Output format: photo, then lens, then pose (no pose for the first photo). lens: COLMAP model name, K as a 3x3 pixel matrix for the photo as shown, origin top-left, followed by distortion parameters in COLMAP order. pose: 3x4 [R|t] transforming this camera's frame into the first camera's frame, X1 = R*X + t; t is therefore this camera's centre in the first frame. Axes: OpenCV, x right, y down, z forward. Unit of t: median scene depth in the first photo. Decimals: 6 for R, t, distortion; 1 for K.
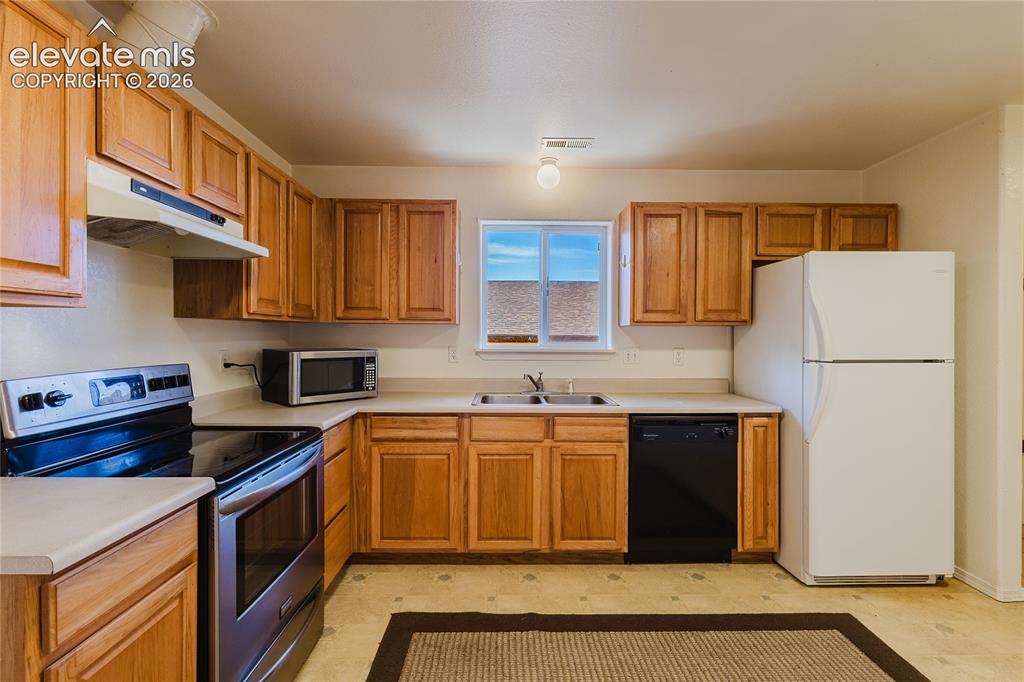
lens RADIAL K [[467.6, 0, 512.0], [0, 467.6, 341.0], [0, 0, 1]] dist [0.000107, 0.000403]
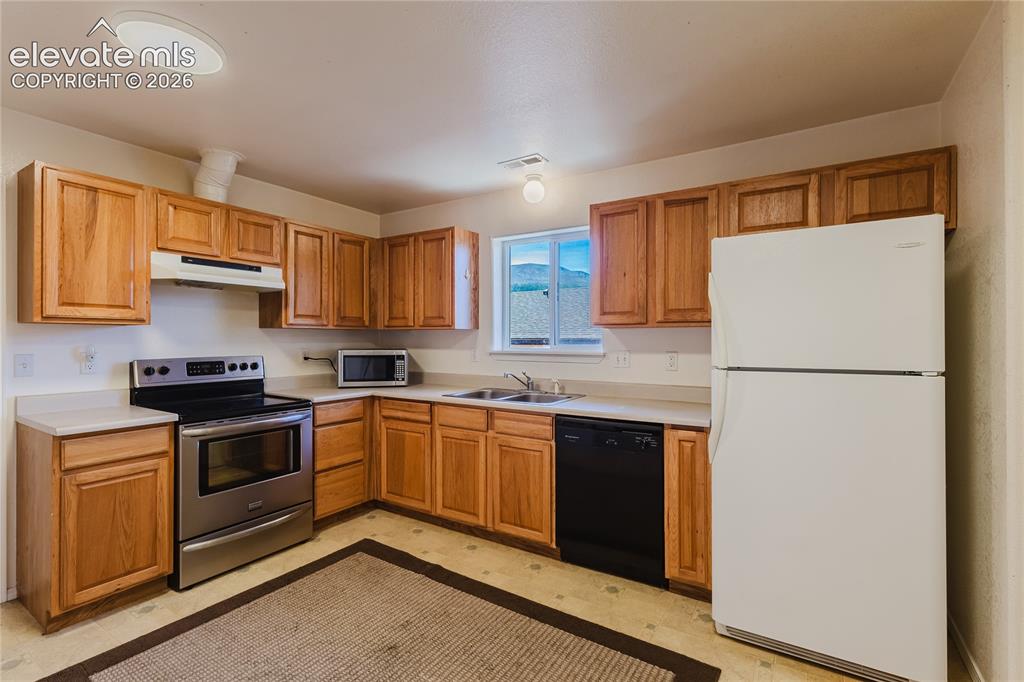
lens RADIAL K [[467.6, 0, 512.0], [0, 467.6, 341.0], [0, 0, 1]] dist [0.000107, 0.000403]
pose [[0.836909, 0.000034, -0.547342, 0.737258], [-0.005141, 0.999956, -0.007799, 0.003297], [0.547317, 0.009342, 0.836873, 0.080825]]
